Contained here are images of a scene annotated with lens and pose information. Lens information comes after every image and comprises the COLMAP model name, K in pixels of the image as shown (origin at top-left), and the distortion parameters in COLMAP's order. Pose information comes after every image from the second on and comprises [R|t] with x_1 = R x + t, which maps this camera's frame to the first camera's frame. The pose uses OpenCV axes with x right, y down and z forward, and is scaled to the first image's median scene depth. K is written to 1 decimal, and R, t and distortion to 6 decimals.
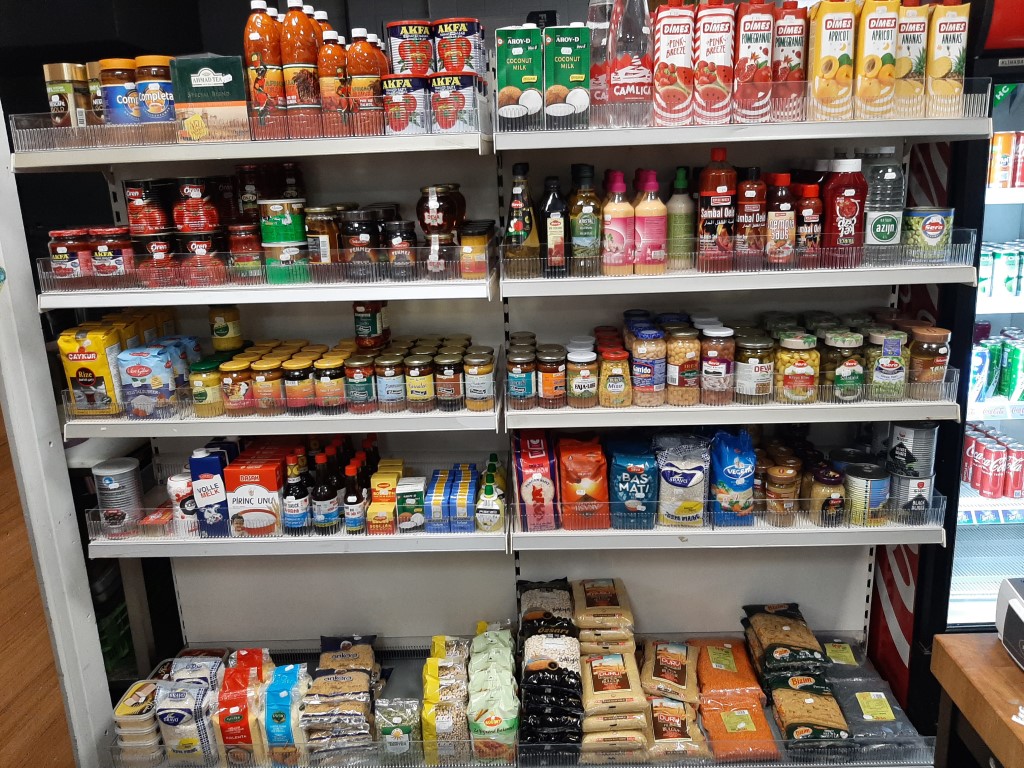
lens RADIAL K [[810.4, 0, 511.5], [0, 810.4, 374.6], [0, 0, 1]] dist [0.053432, -0.110904]
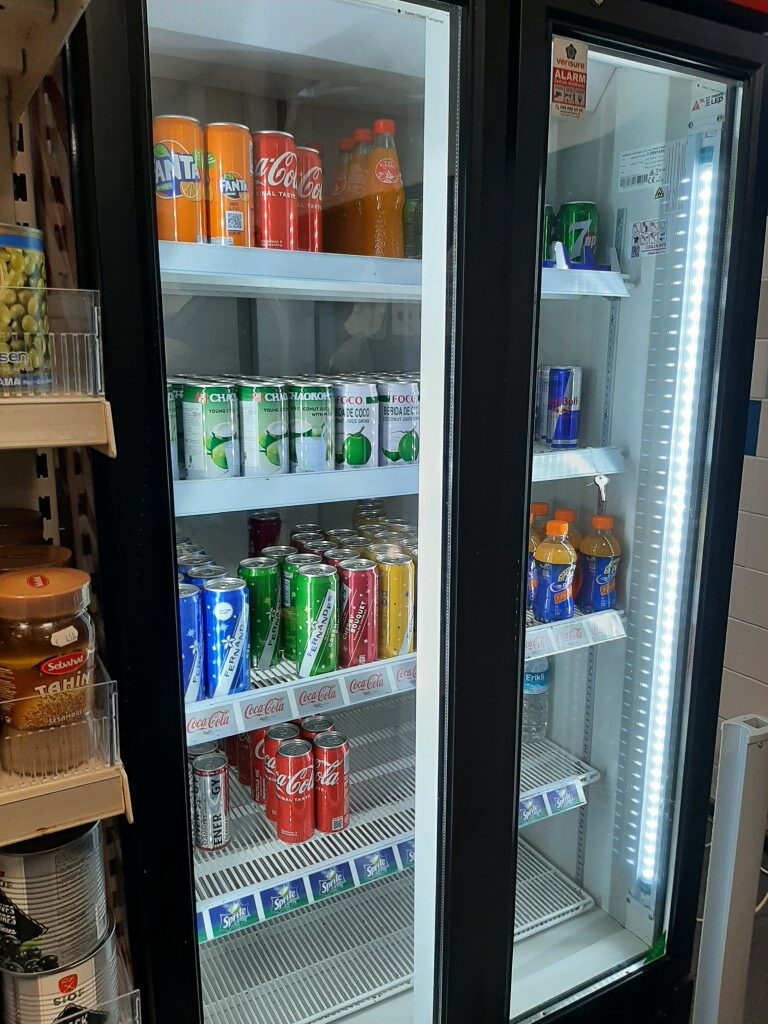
lens RADIAL K [[810.4, 0, 384.4], [0, 810.4, 512.0], [0, 0, 1]] dist [0.053432, -0.110904]
pose [[0.849434, -0.060960, 0.524163, 0.382384], [0.084498, 0.996201, -0.021076, -0.053205], [-0.520886, 0.062193, 0.851357, 0.510891]]
